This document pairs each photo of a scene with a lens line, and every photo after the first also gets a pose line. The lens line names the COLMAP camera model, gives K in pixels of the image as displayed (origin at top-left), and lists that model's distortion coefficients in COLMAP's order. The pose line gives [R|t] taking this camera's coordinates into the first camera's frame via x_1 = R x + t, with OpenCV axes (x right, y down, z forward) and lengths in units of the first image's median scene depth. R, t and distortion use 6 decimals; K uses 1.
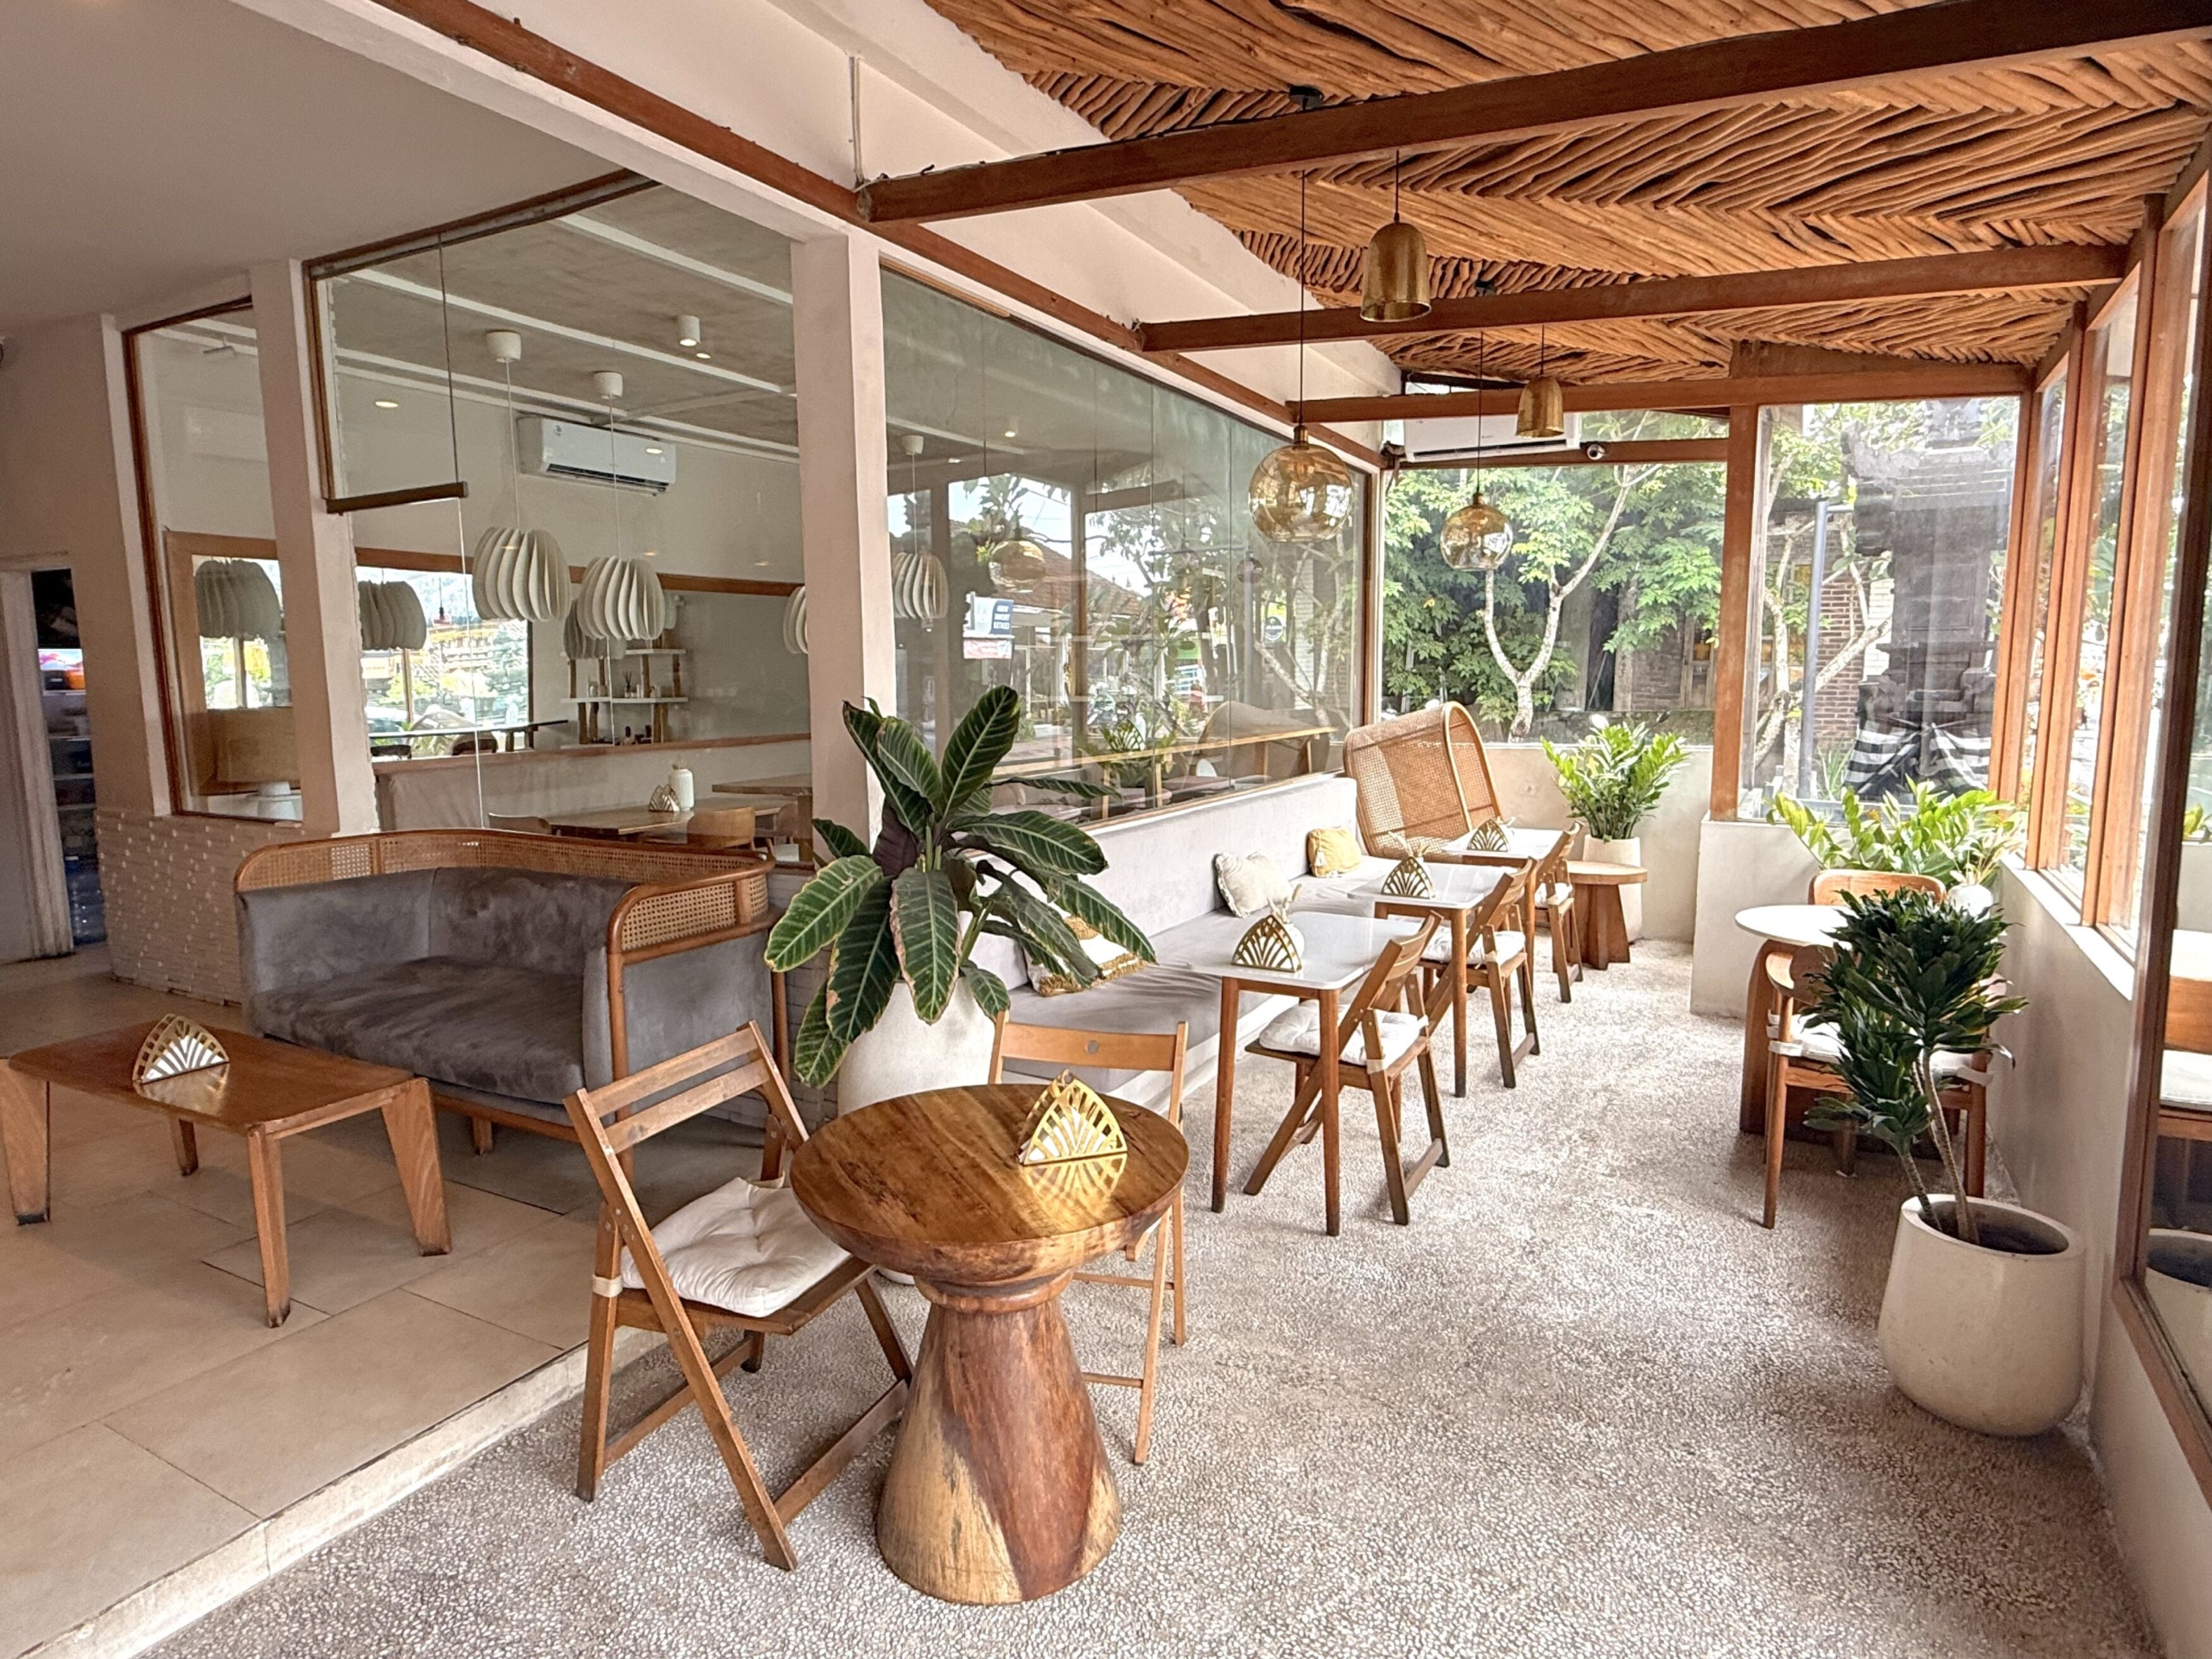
lens RADIAL K [[1240.8, 0, 1106.0], [0, 1240.8, 829.5], [0, 0, 1]] dist [0.001299, 0.001165]
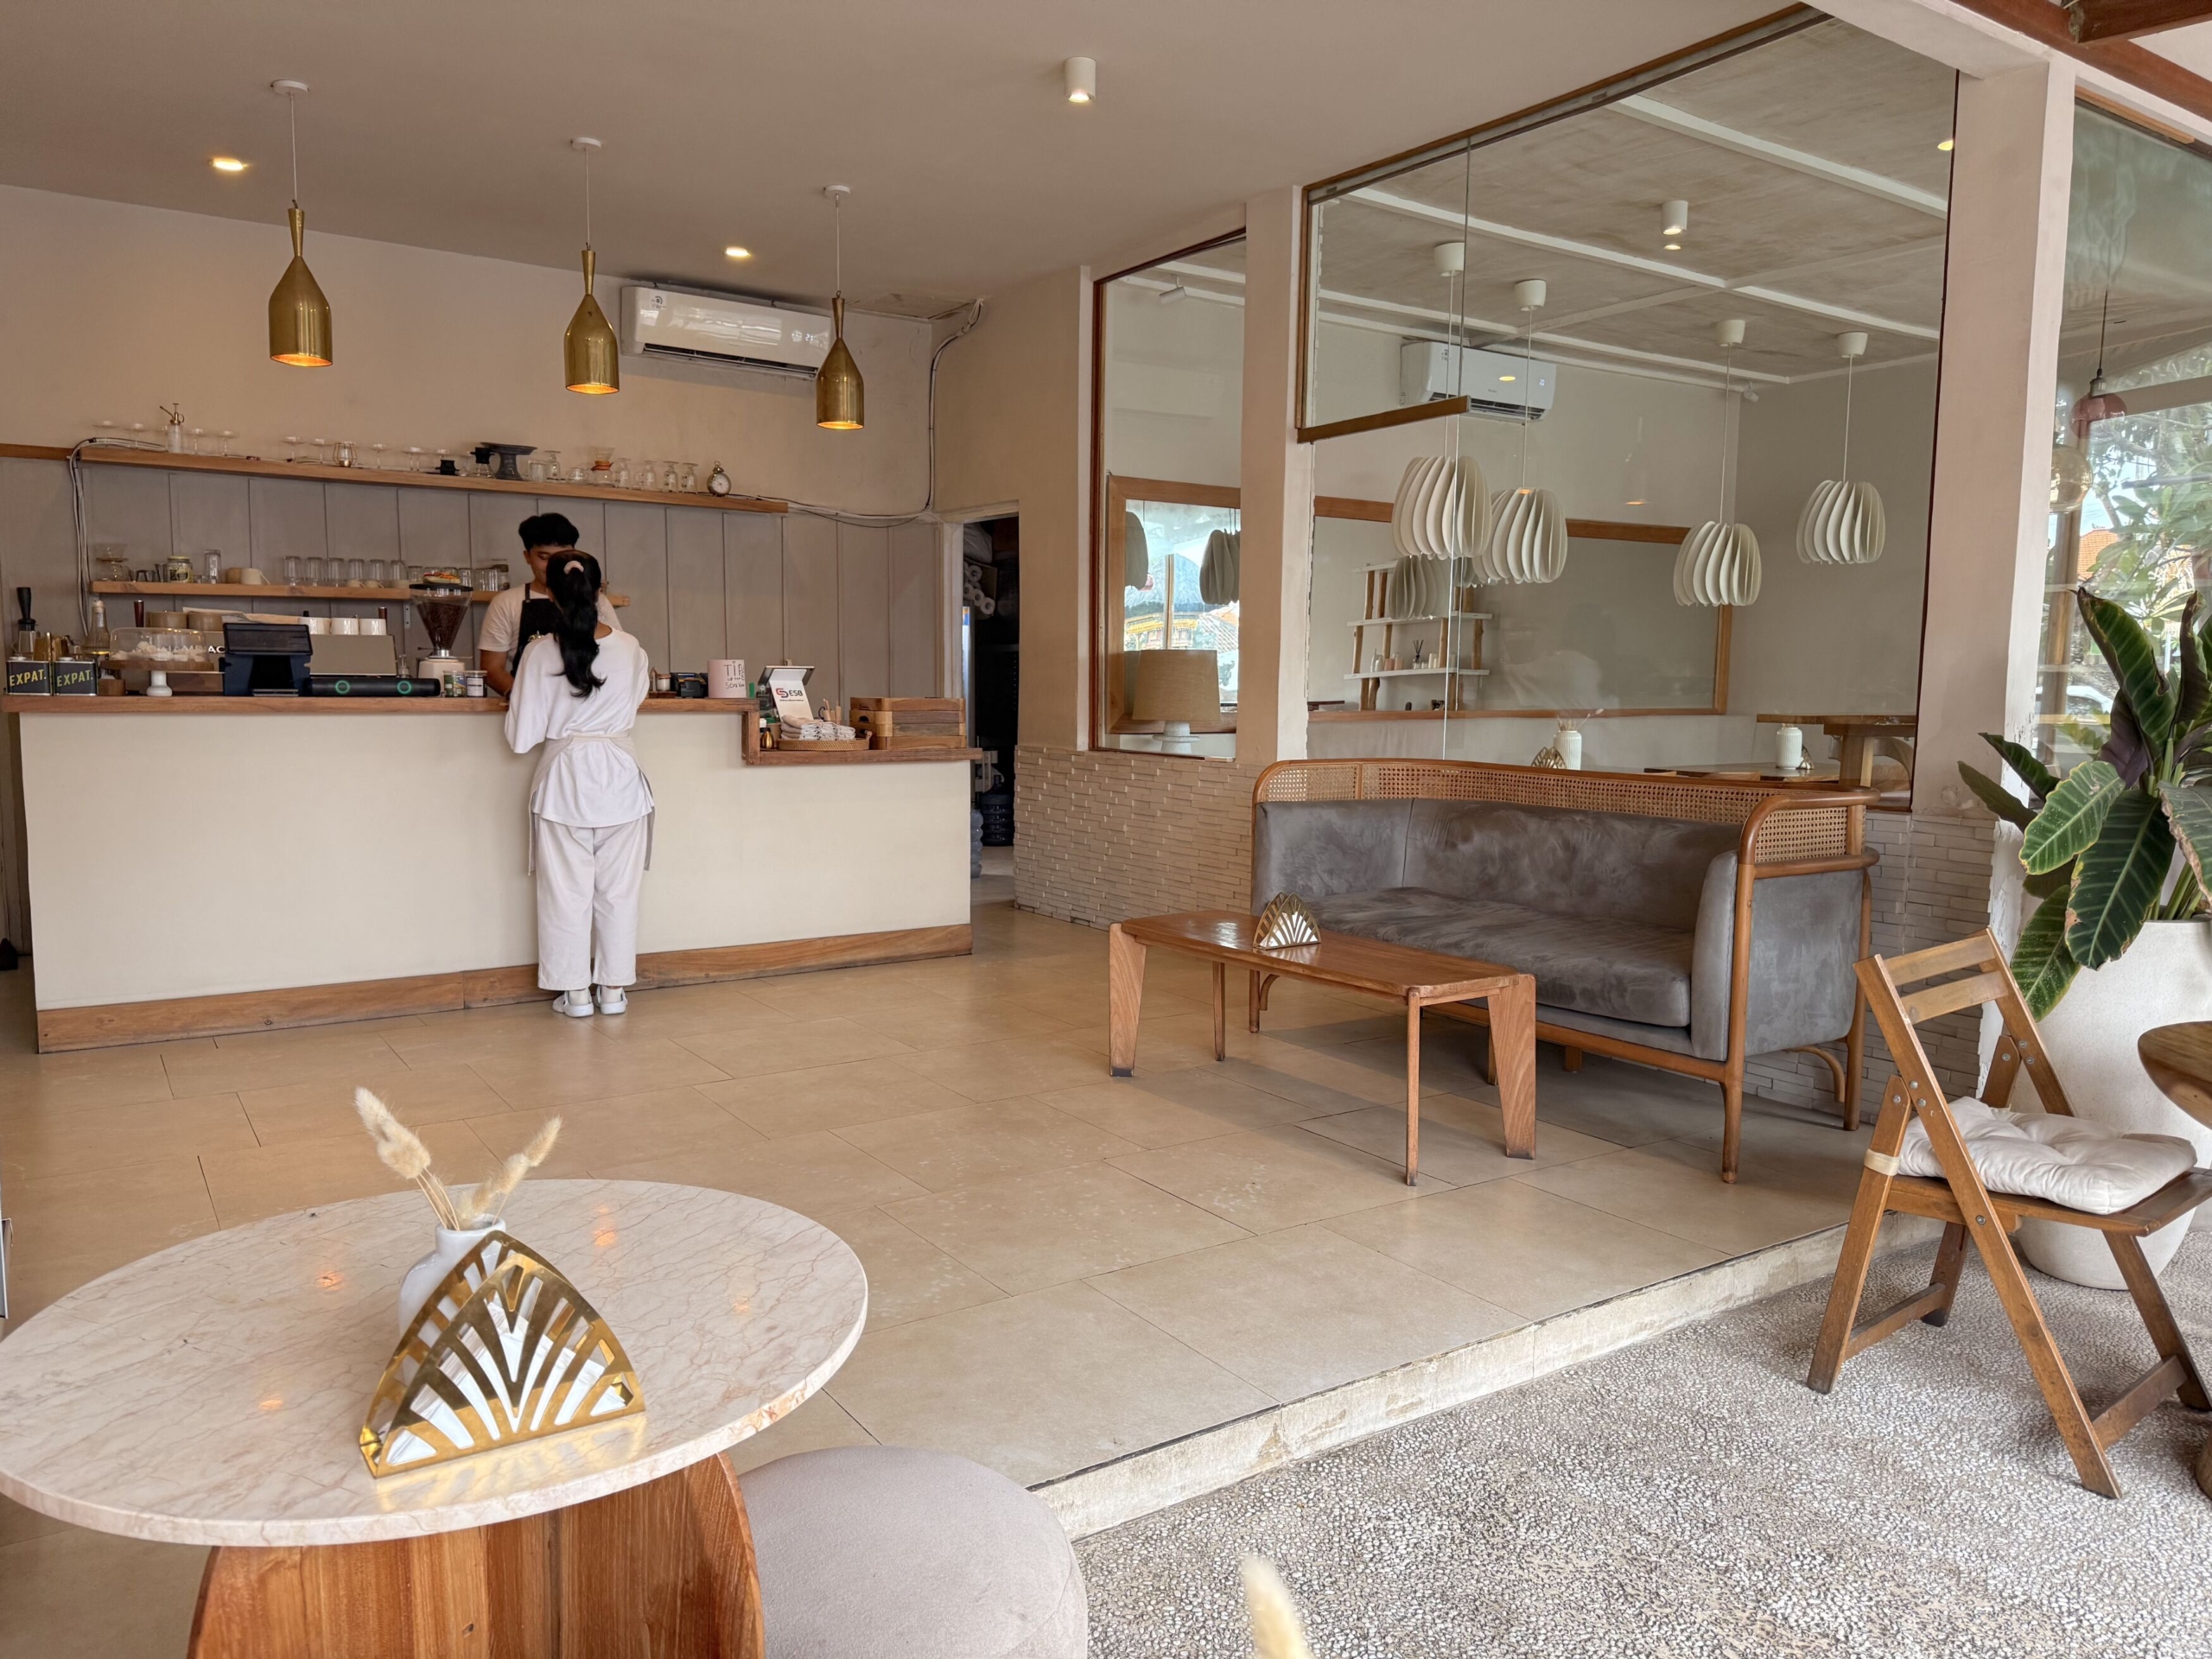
lens RADIAL K [[1555.5, 0, 1131.4], [0, 1555.5, 829.1], [0, 0, 1]] dist [0.058878, -0.060518]
pose [[0.896162, 0.064517, -0.439012, -0.262313], [-0.076241, 0.997048, -0.009106, 0.106774], [0.437128, 0.041631, 0.898435, -0.231067]]
